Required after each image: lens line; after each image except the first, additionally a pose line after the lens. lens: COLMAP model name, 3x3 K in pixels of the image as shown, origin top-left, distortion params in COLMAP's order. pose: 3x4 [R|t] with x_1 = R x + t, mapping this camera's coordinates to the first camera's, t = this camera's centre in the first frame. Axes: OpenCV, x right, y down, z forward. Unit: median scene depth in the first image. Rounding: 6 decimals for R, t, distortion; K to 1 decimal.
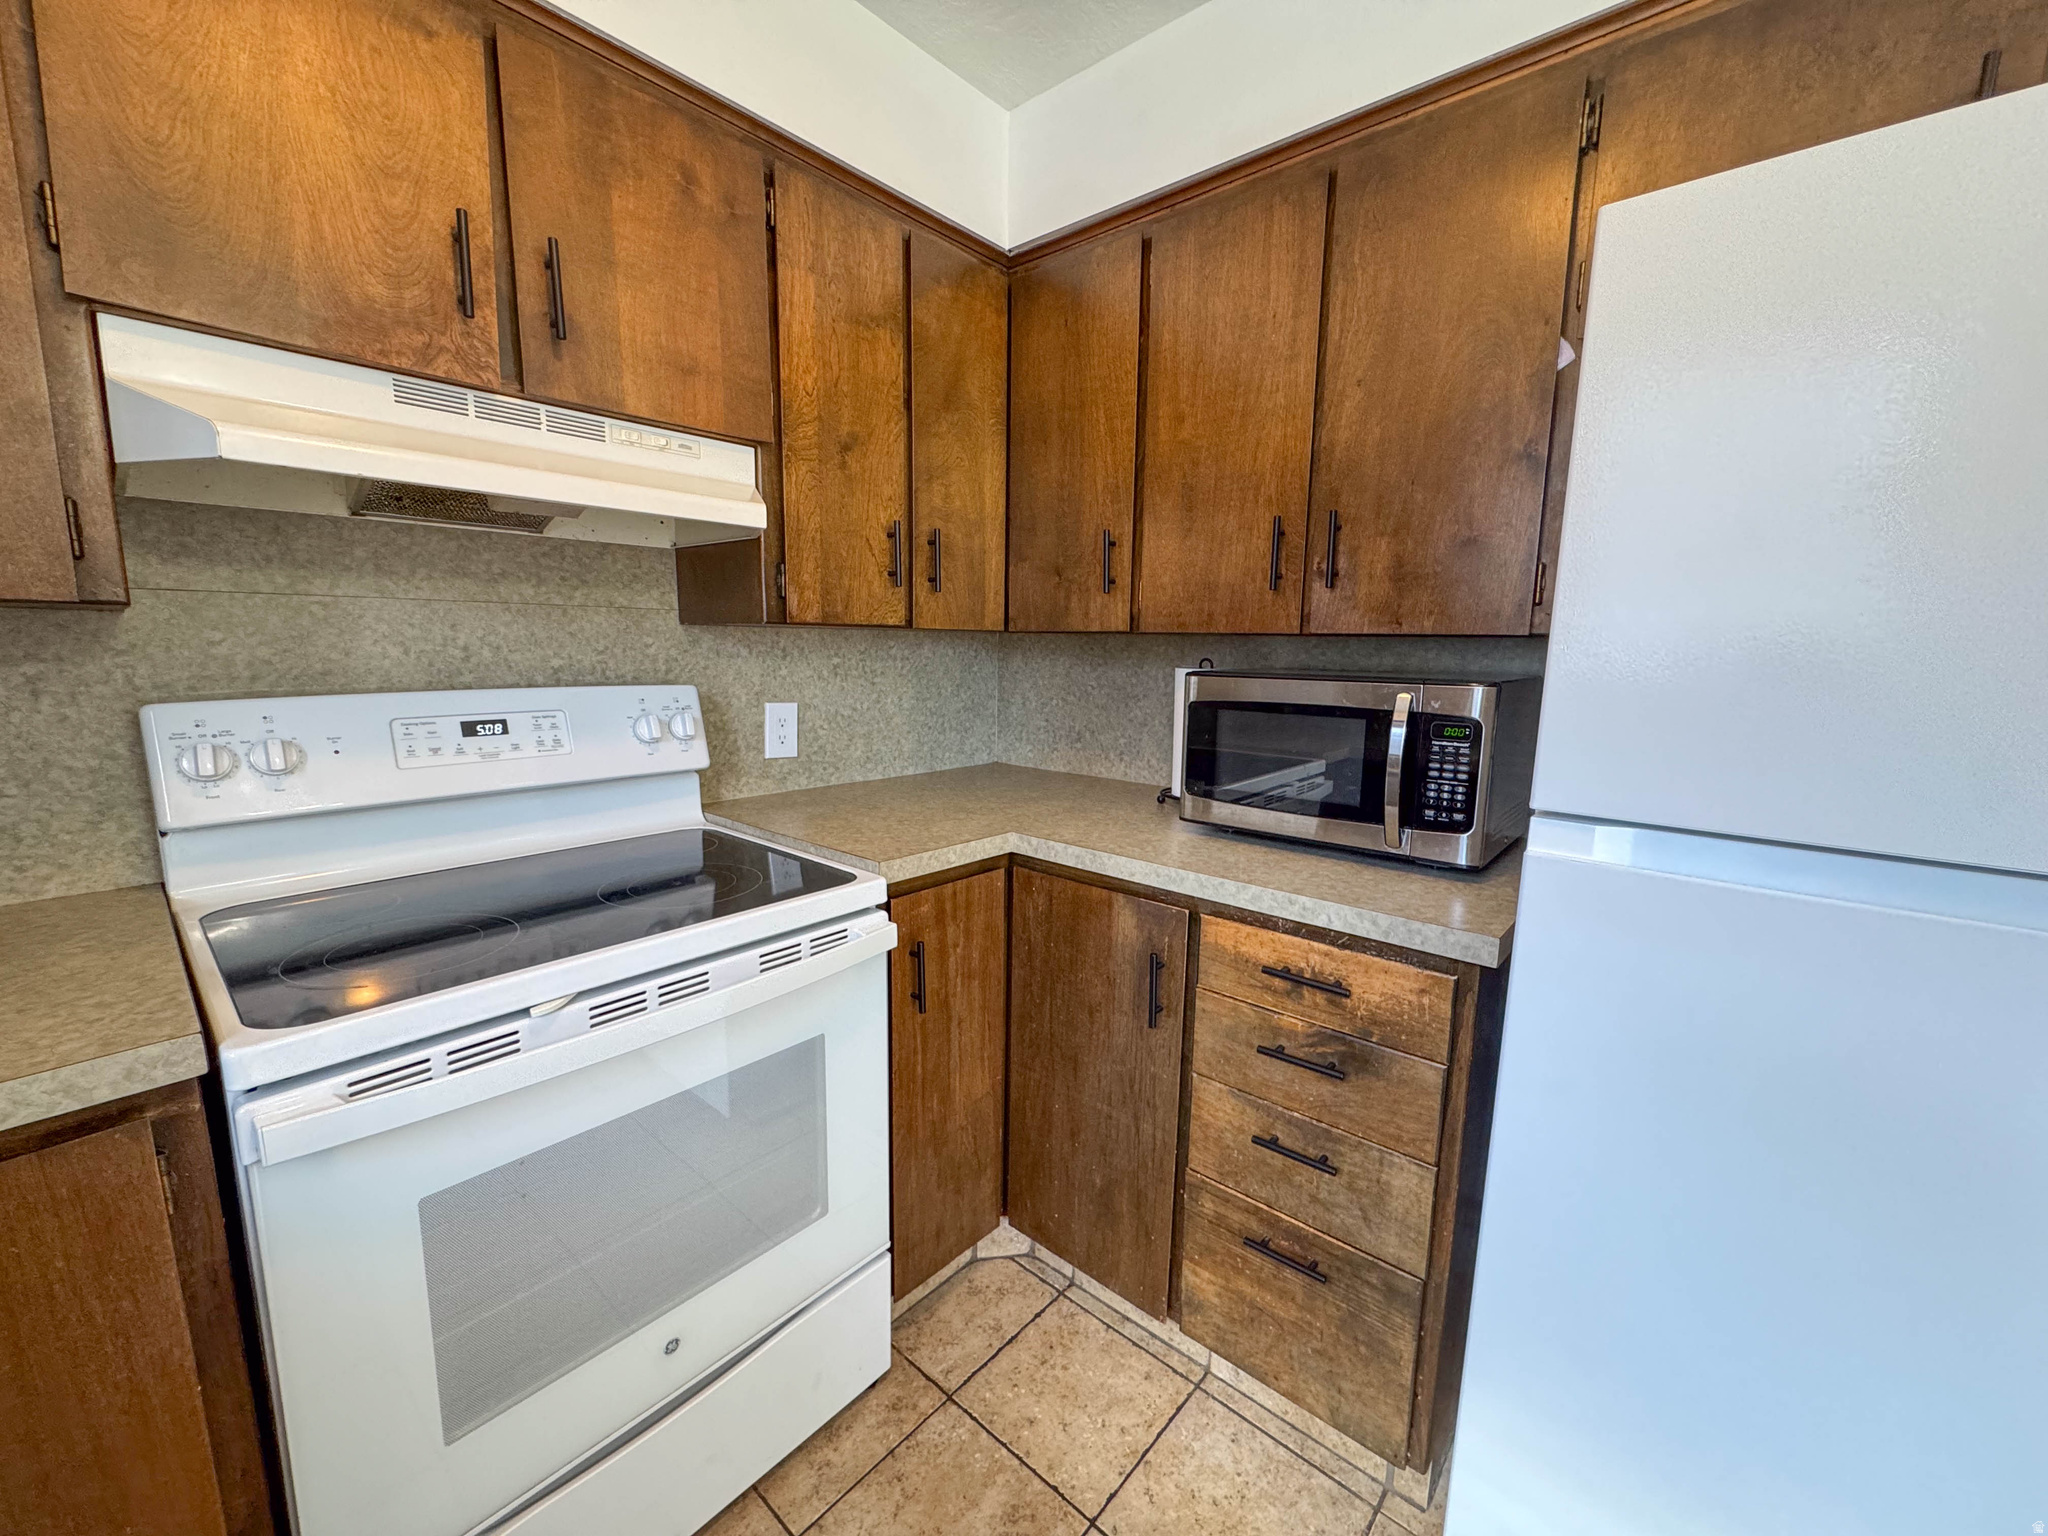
lens RADIAL K [[814.2, 0, 1024.0], [0, 814.2, 766.6], [0, 0, 1]] dist [-0.002614, 0.000506]
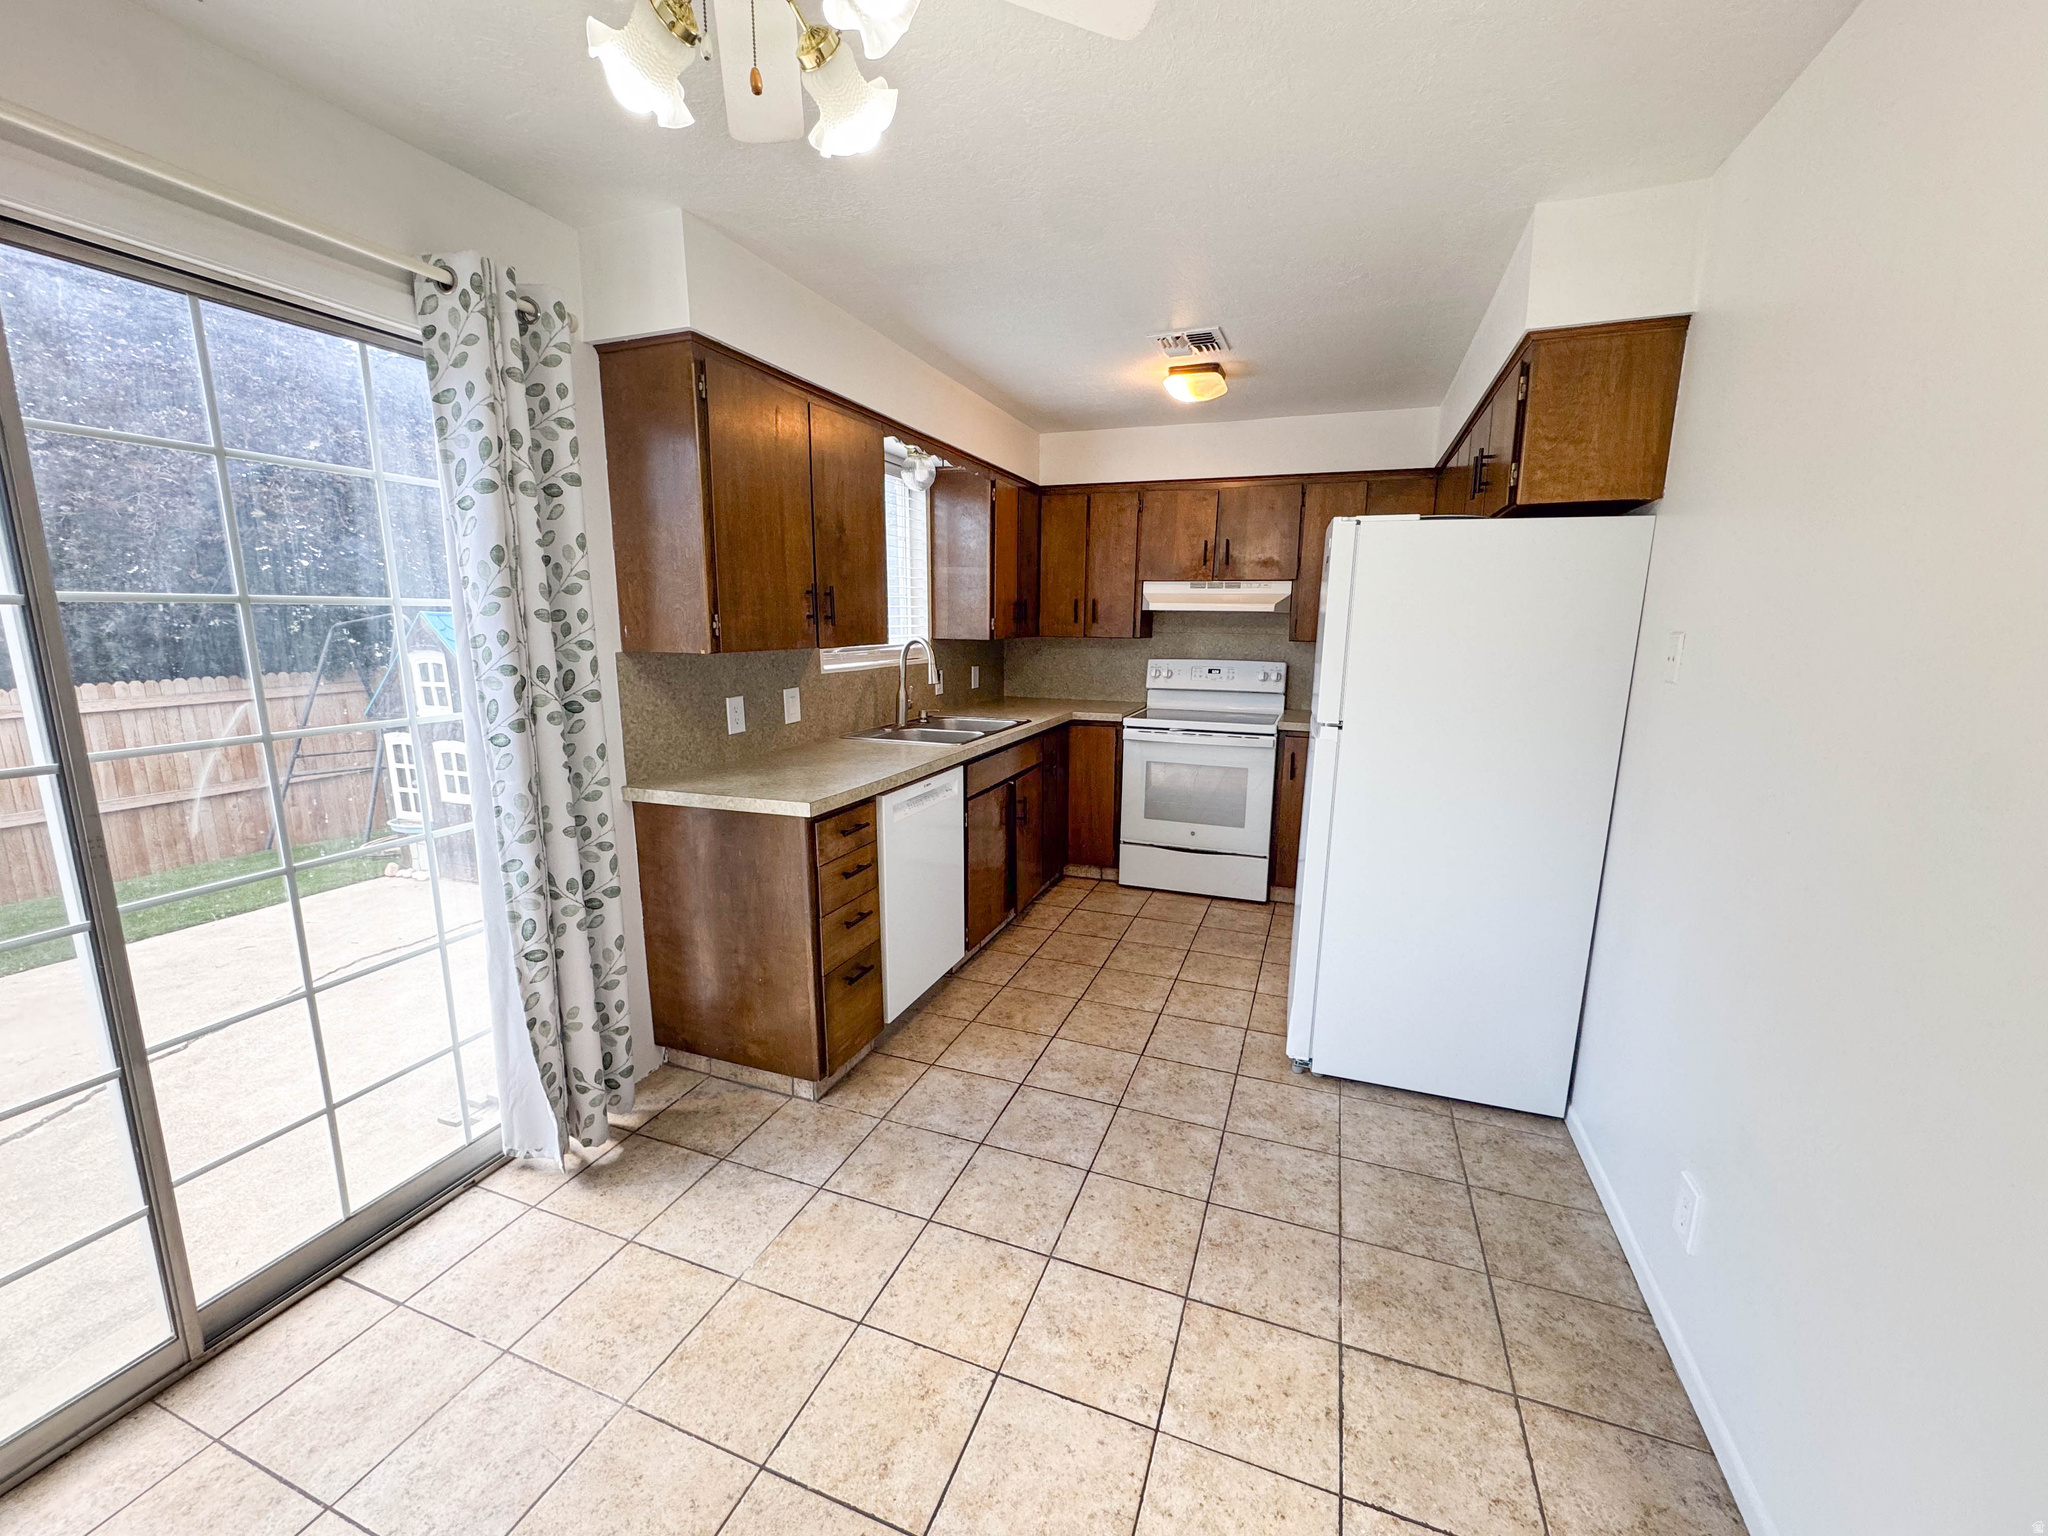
lens RADIAL K [[814.2, 0, 1024.8], [0, 814.2, 766.4], [0, 0, 1]] dist [-0.002614, 0.000506]
pose [[0.352951, 0.153646, -0.922940, 2.182786], [-0.149617, 0.982999, 0.106428, 0.096588], [0.923602, 0.100523, 0.369938, -0.918561]]
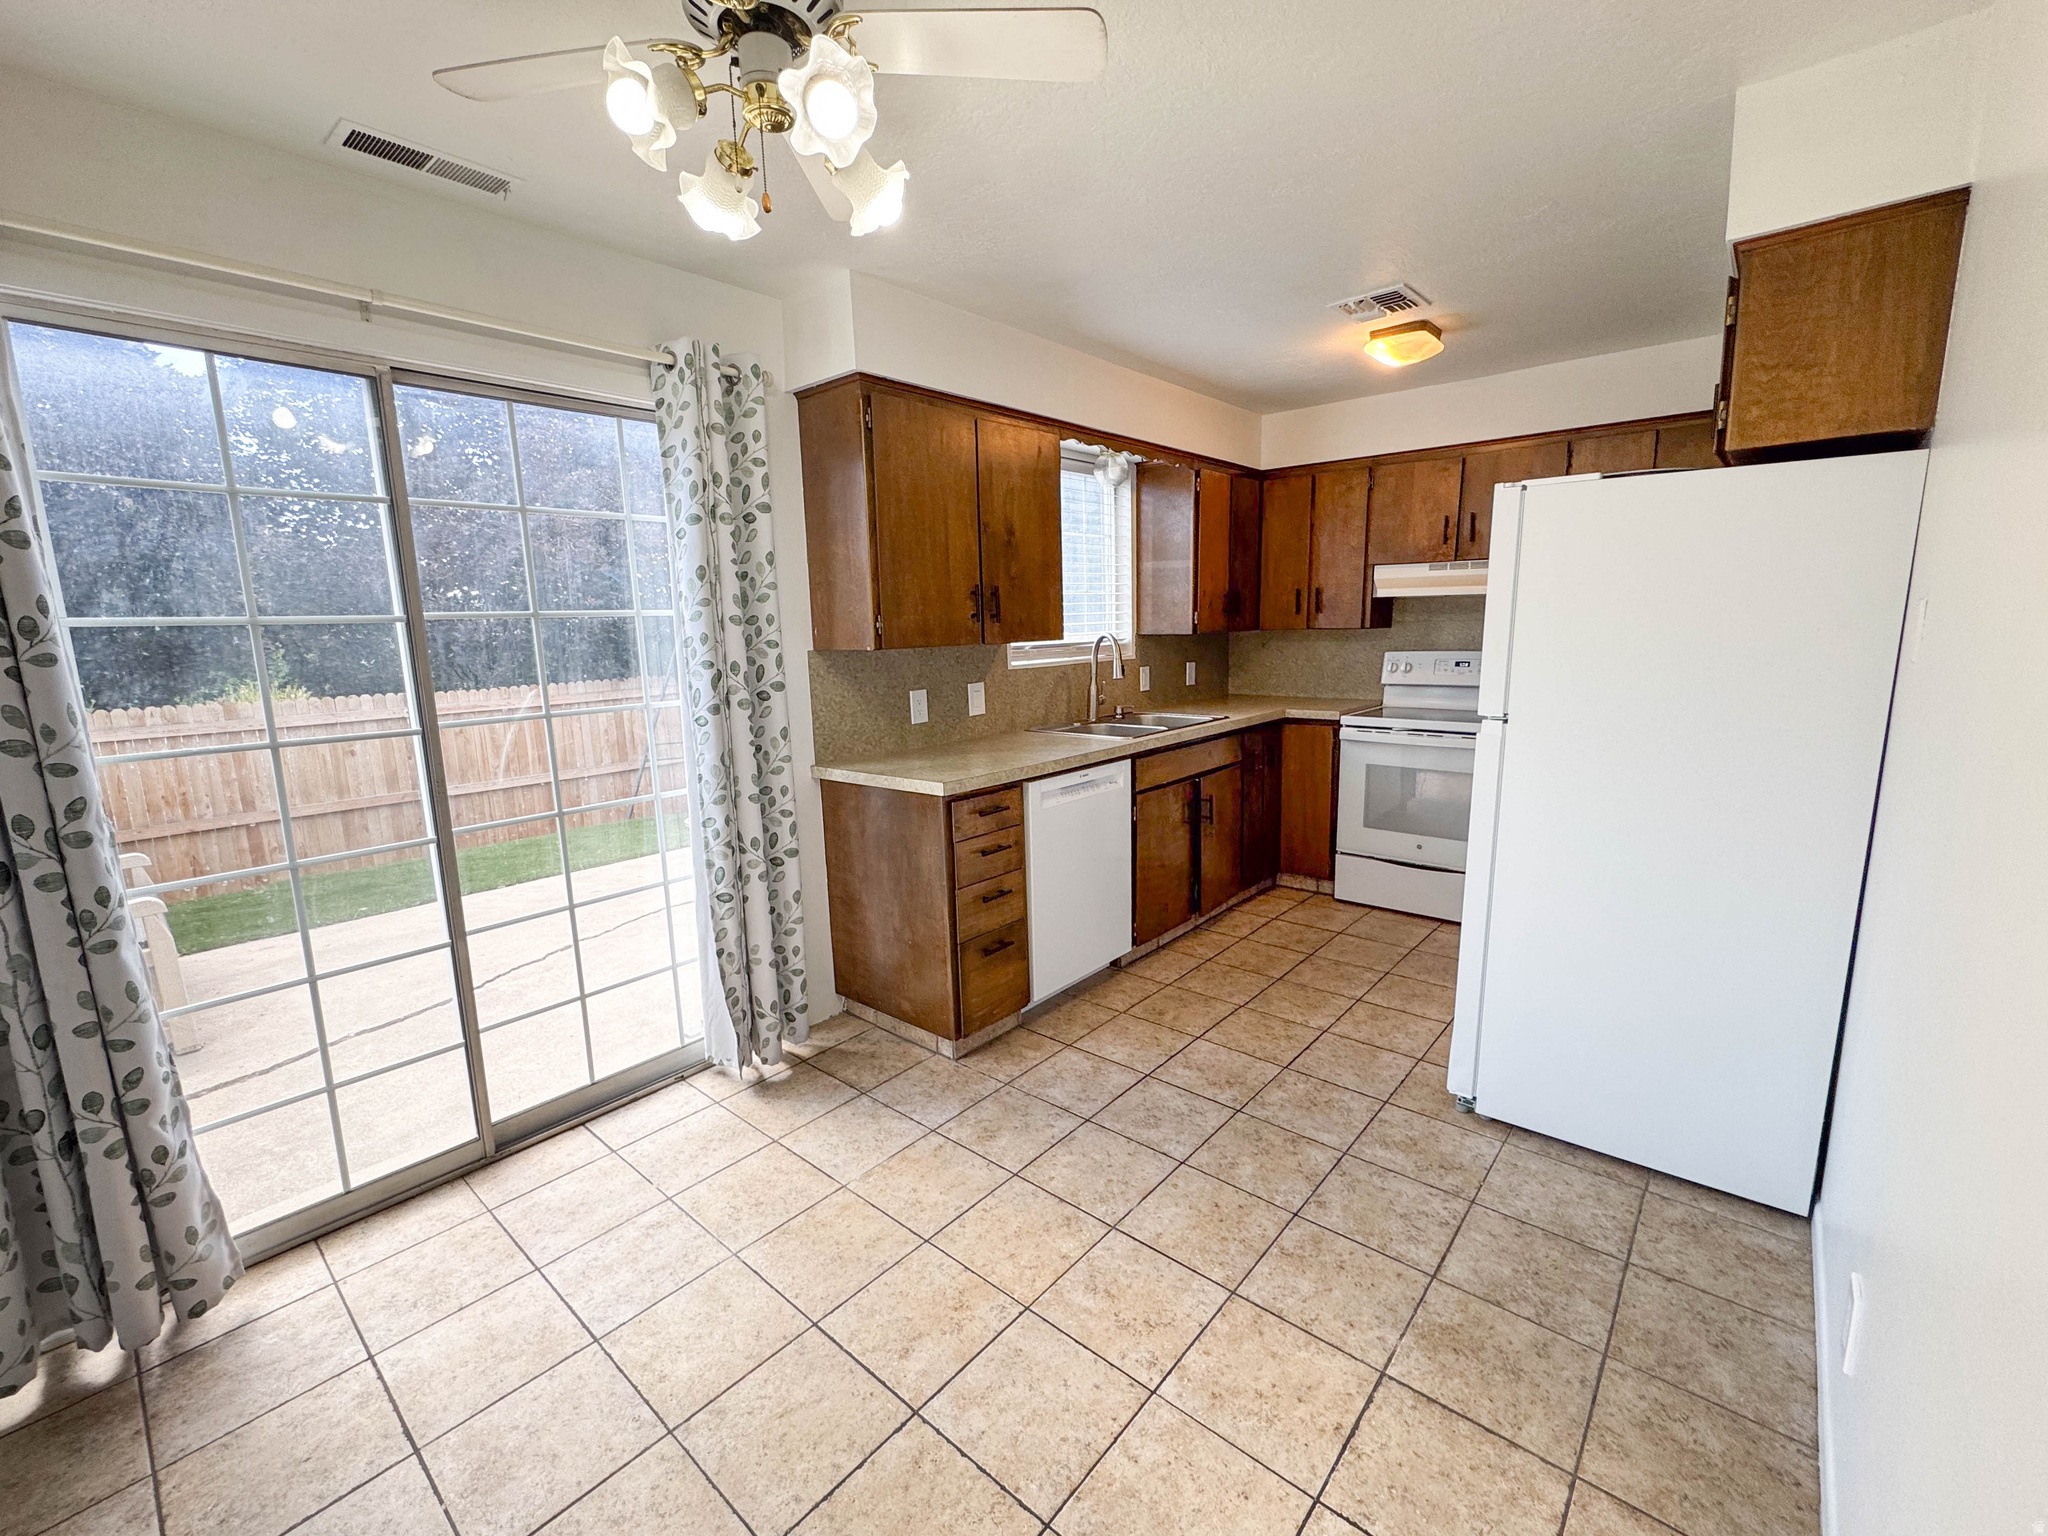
lens RADIAL K [[864.0, 0, 1024.7], [0, 864.0, 765.9], [0, 0, 1]] dist [-0.001437, 0.000057]
pose [[0.006012, 0.149686, -0.988715, 2.413689], [-0.134566, 0.979861, 0.147527, 0.064489], [0.990886, 0.132161, 0.026034, -0.596116]]
